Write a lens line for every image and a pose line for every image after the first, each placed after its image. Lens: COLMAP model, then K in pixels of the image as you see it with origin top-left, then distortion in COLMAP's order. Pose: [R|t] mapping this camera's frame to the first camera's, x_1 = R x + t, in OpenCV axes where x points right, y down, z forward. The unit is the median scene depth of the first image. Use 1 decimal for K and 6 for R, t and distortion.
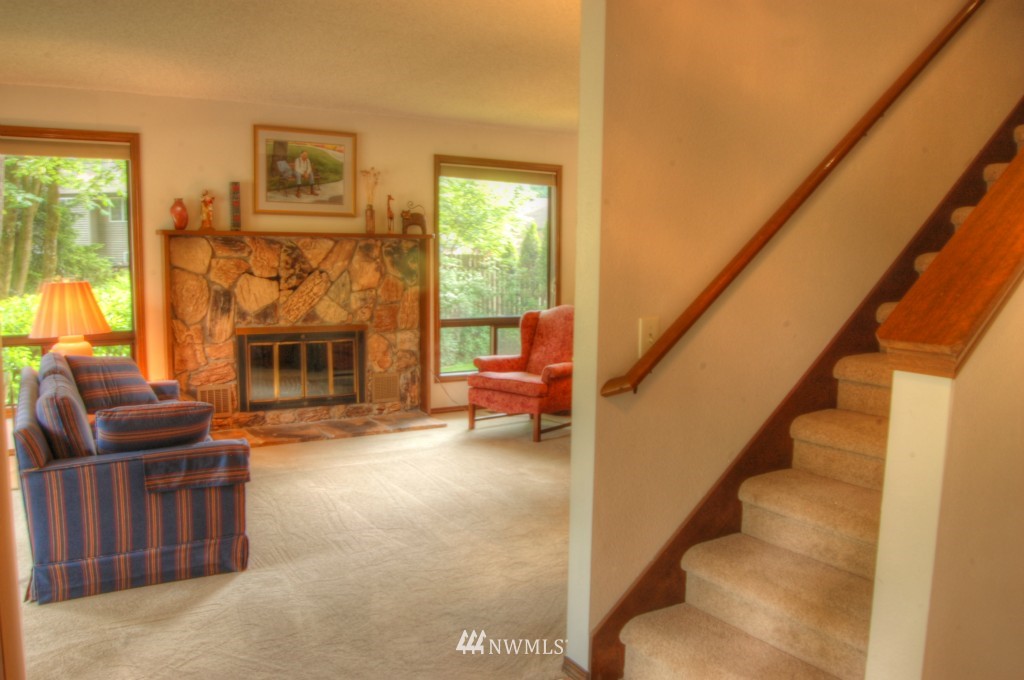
lens RADIAL K [[806.1, 0, 507.0], [0, 806.1, 343.0], [0, 0, 1]] dist [-0.102993, 0.043340]
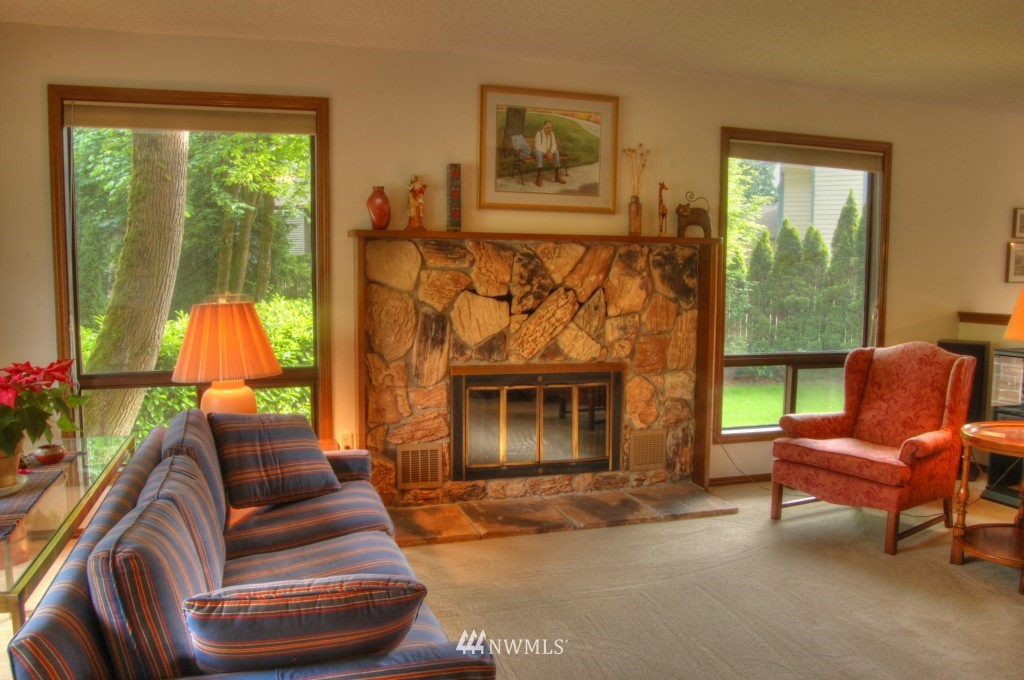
lens RADIAL K [[806.1, 0, 507.0], [0, 806.1, 343.0], [0, 0, 1]] dist [-0.102993, 0.043340]
pose [[0.970814, 0.022325, -0.238794, -0.110824], [-0.025589, 0.999617, -0.010580, -0.031707], [0.238466, 0.016382, 0.971013, 0.286508]]
